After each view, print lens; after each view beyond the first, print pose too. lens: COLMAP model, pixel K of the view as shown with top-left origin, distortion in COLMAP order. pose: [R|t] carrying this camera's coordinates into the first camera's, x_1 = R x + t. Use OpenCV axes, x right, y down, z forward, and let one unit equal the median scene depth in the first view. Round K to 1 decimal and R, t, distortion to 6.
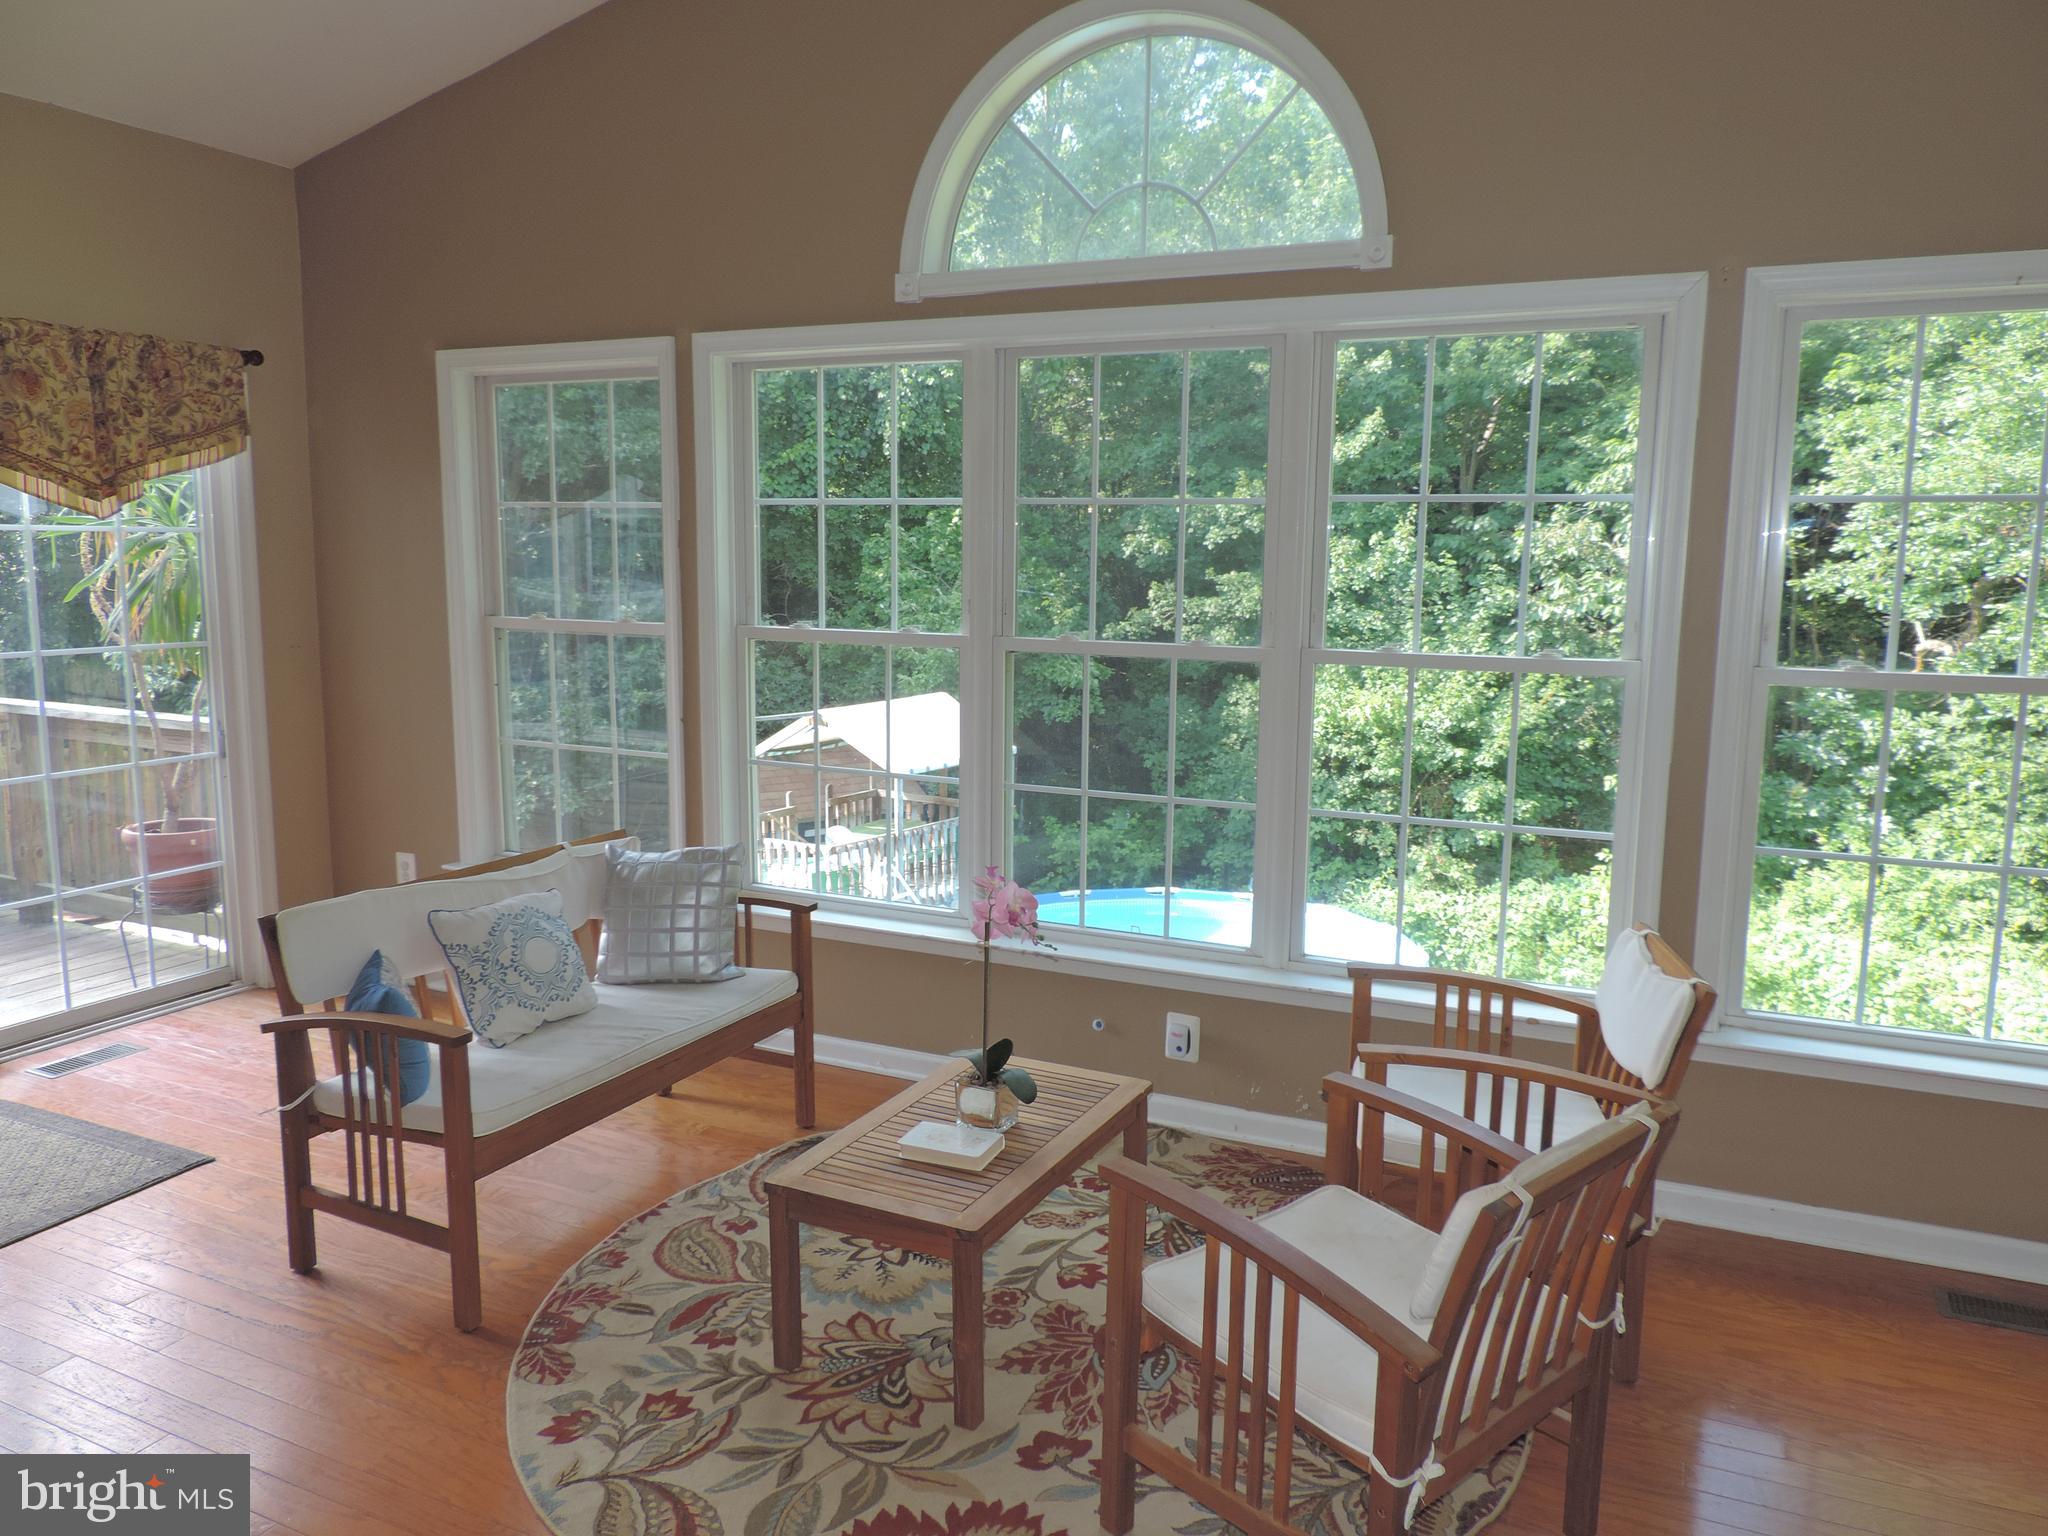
lens RADIAL K [[1453.9, 0, 1030.3], [0, 1453.9, 752.1], [0, 0, 1]] dist [-0.020461, 0.010185]
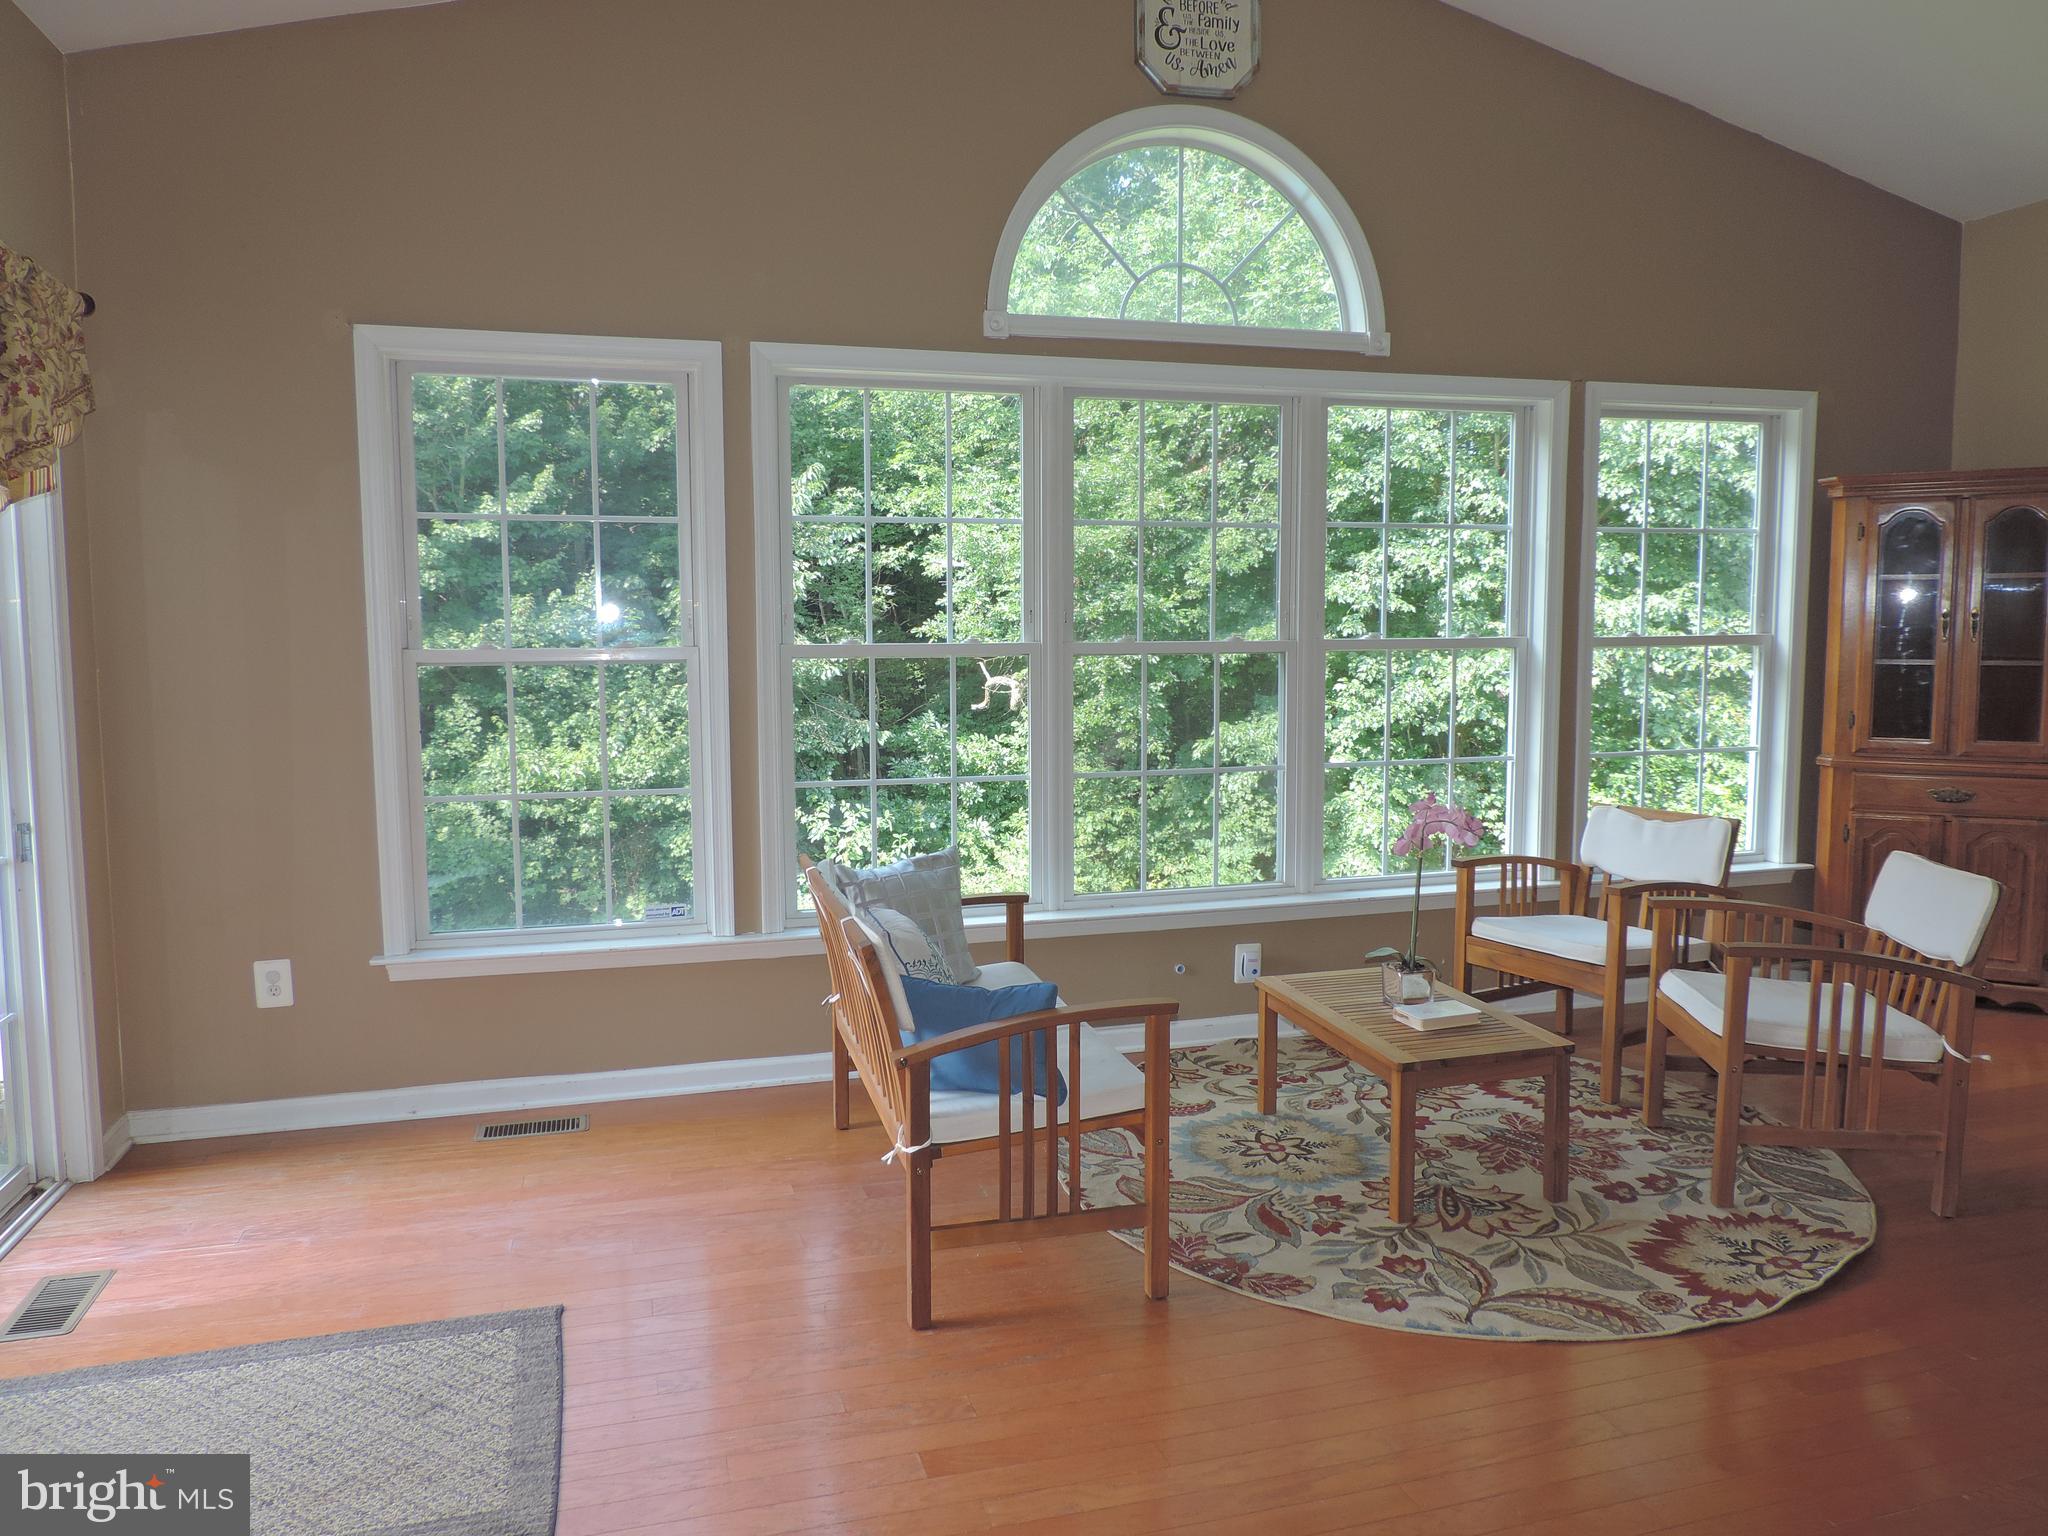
lens RADIAL K [[1453.9, 0, 1031.7], [0, 1453.9, 774.2], [0, 0, 1]] dist [-0.020461, 0.010185]
pose [[0.746237, -0.084908, 0.660243, -0.877104], [0.106685, 0.994266, 0.007284, 0.010045], [-0.657076, 0.065003, 0.751016, 0.206413]]
